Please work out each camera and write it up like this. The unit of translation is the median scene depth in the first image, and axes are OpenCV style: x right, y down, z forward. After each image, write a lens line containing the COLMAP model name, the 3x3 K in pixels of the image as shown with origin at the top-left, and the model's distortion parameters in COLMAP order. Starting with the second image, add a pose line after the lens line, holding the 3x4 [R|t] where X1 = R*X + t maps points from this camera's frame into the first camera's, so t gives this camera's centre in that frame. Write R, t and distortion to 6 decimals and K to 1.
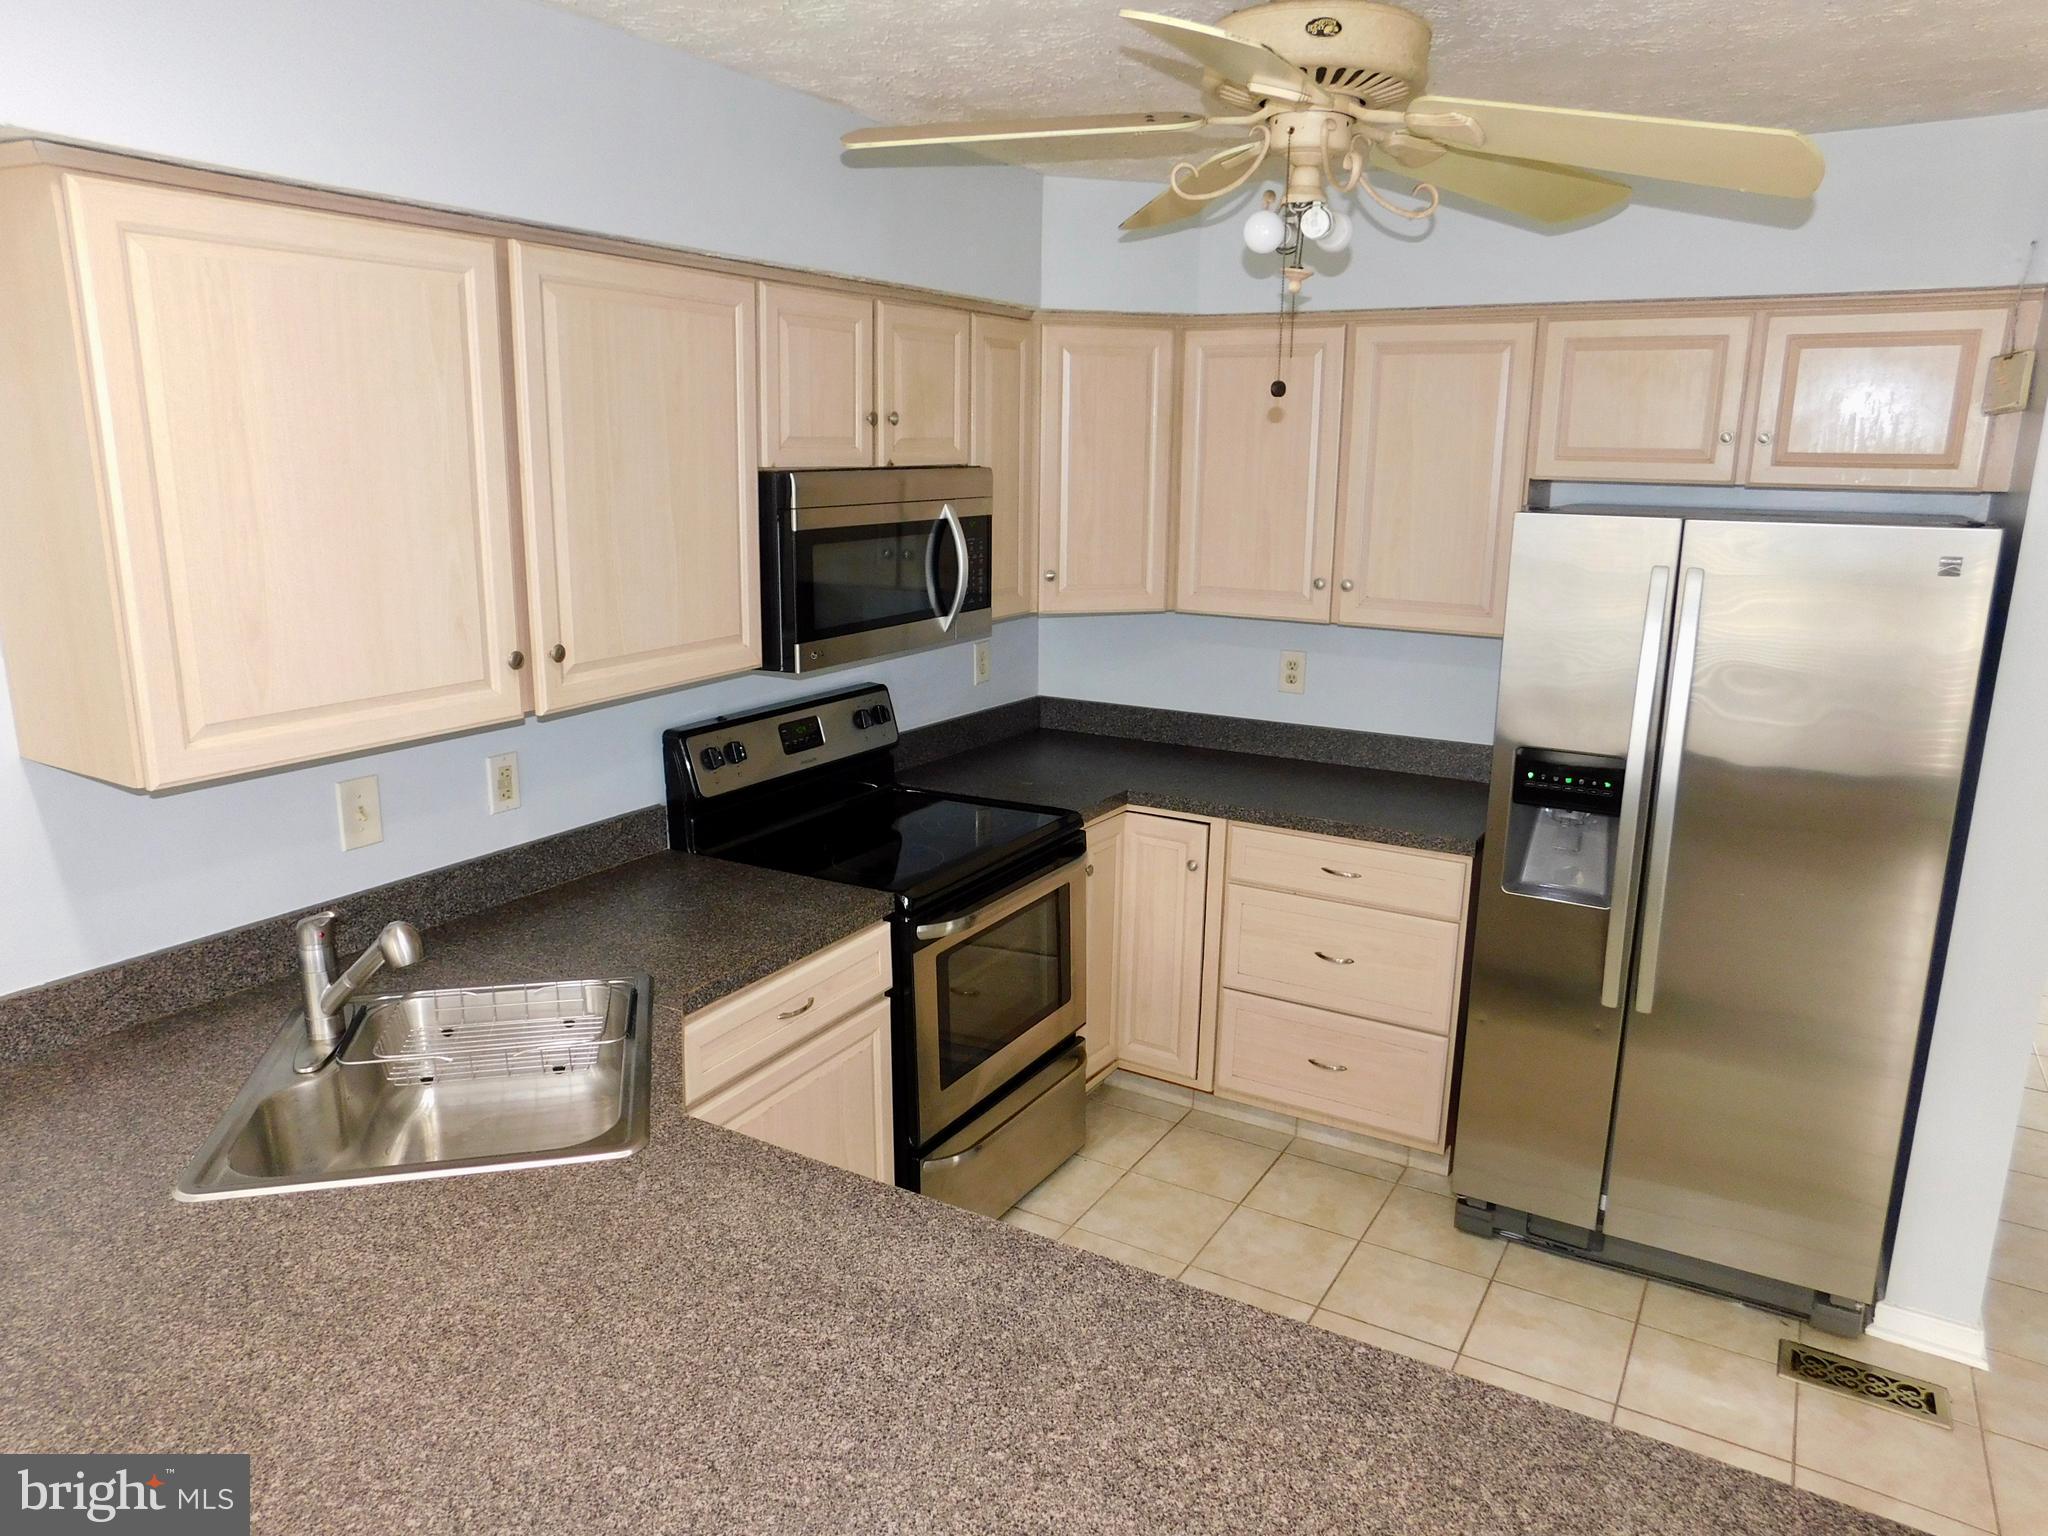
lens RADIAL K [[1360.6, 0, 978.8], [0, 1360.6, 760.7], [0, 0, 1]] dist [-0.061371, 0.046734]
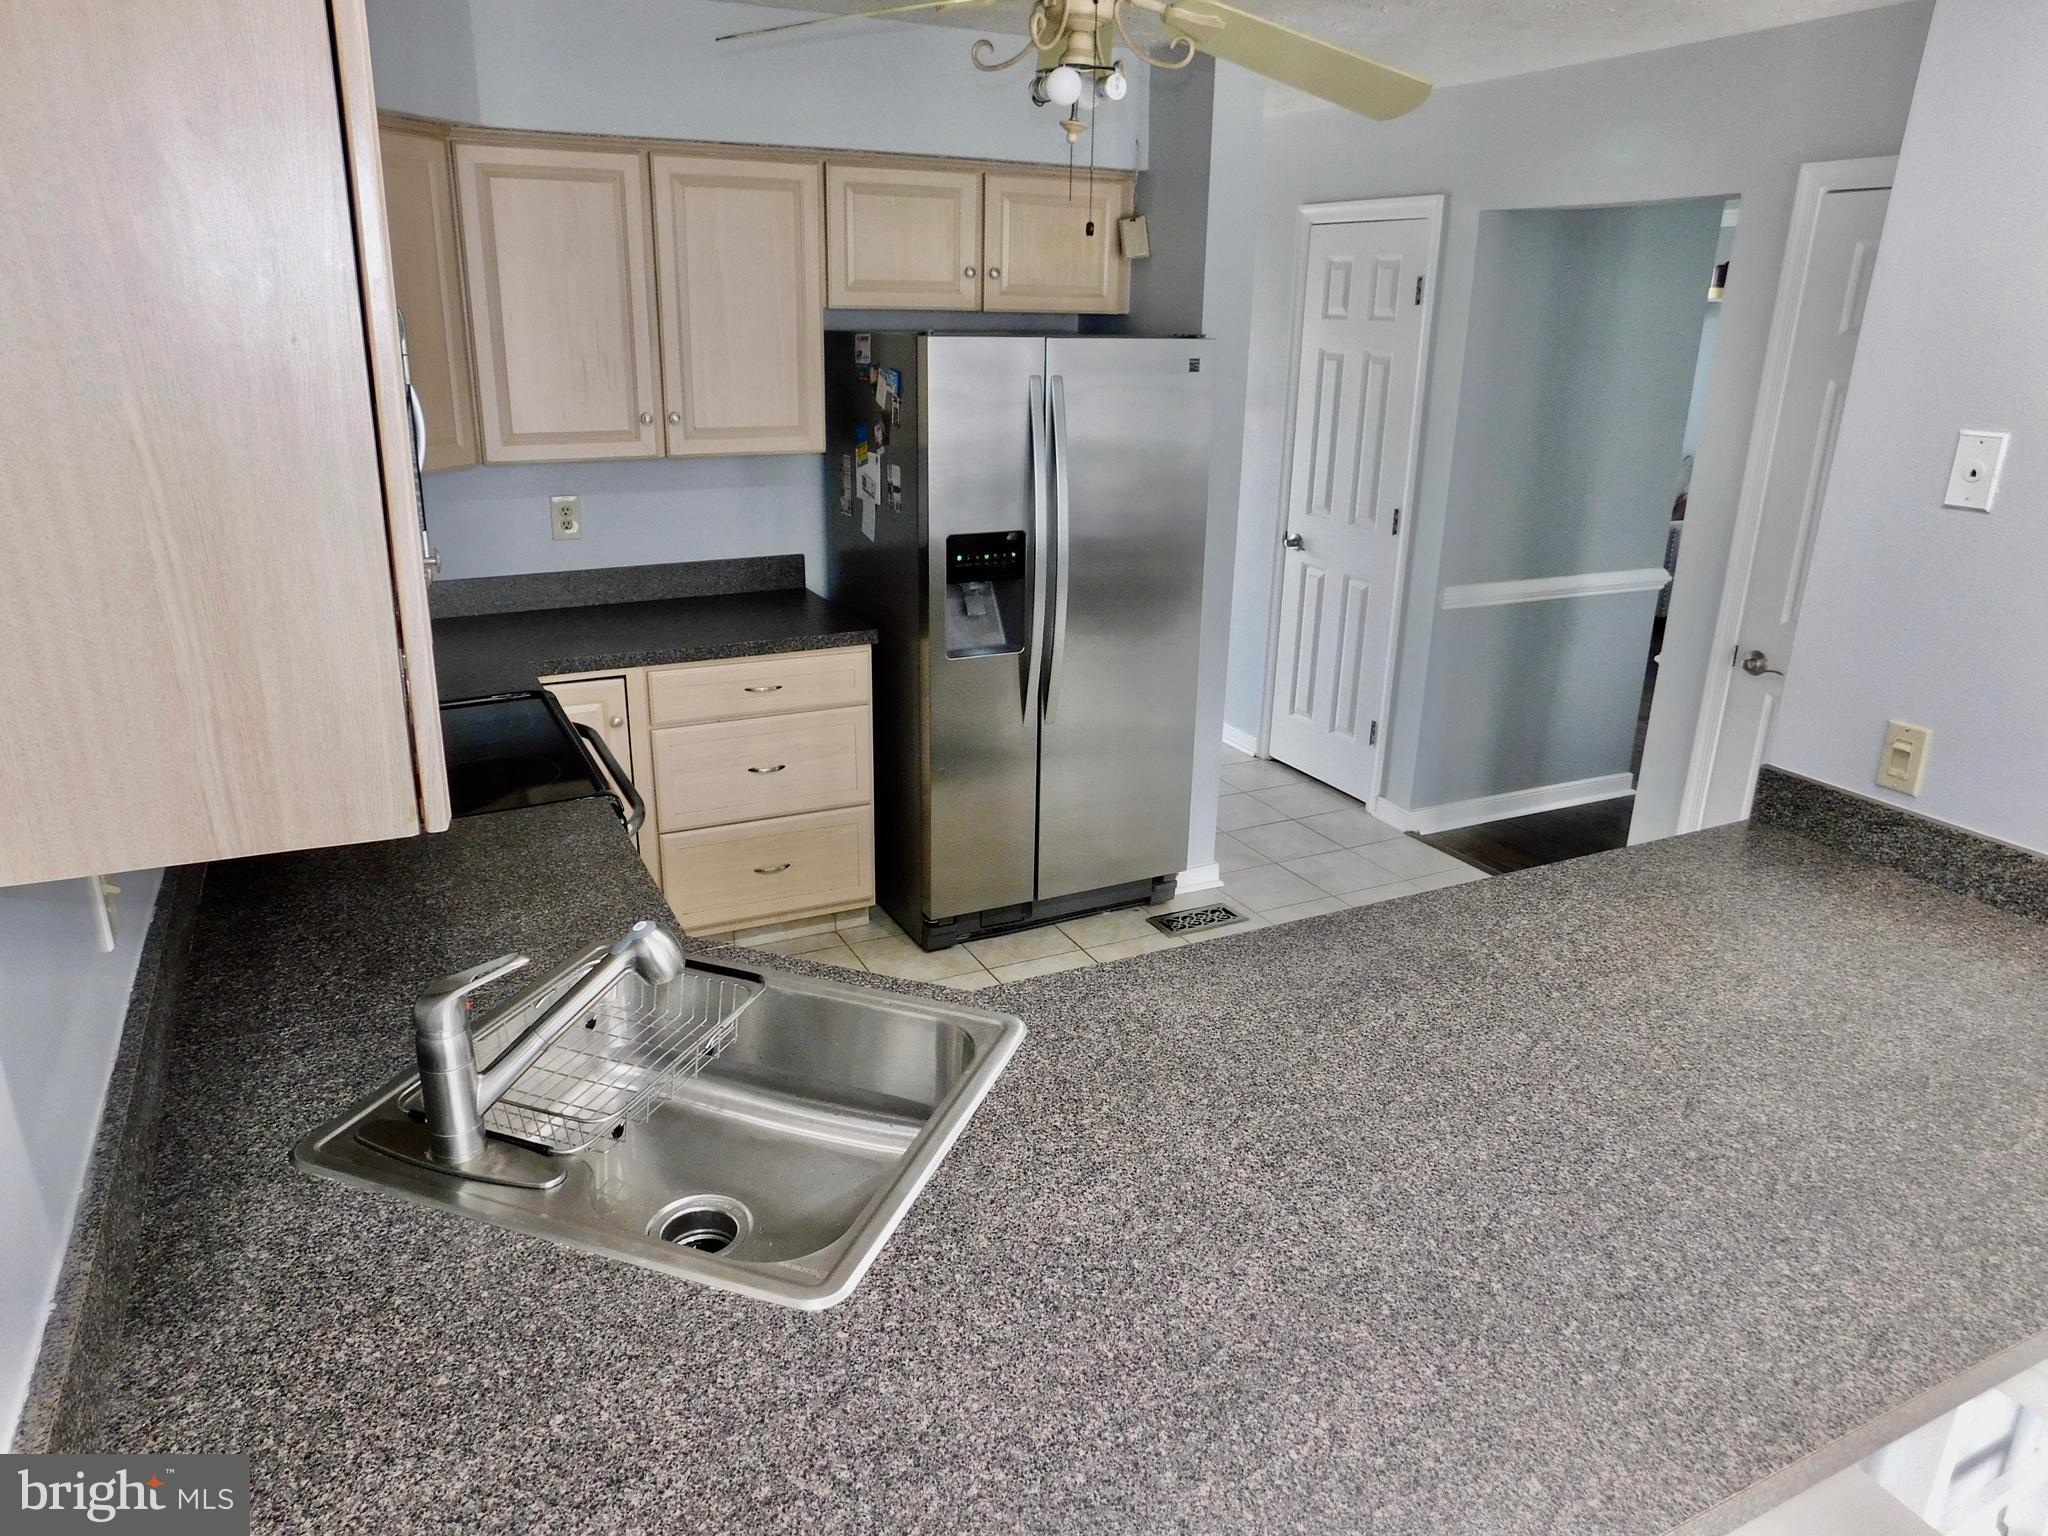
lens RADIAL K [[1360.6, 0, 1023.4], [0, 1360.6, 769.1], [0, 0, 1]] dist [-0.061371, 0.046734]
pose [[0.546433, -0.275227, 0.790987, -0.547179], [0.177389, 0.961066, 0.211862, -0.052622], [-0.818501, 0.024544, 0.573980, 0.243695]]
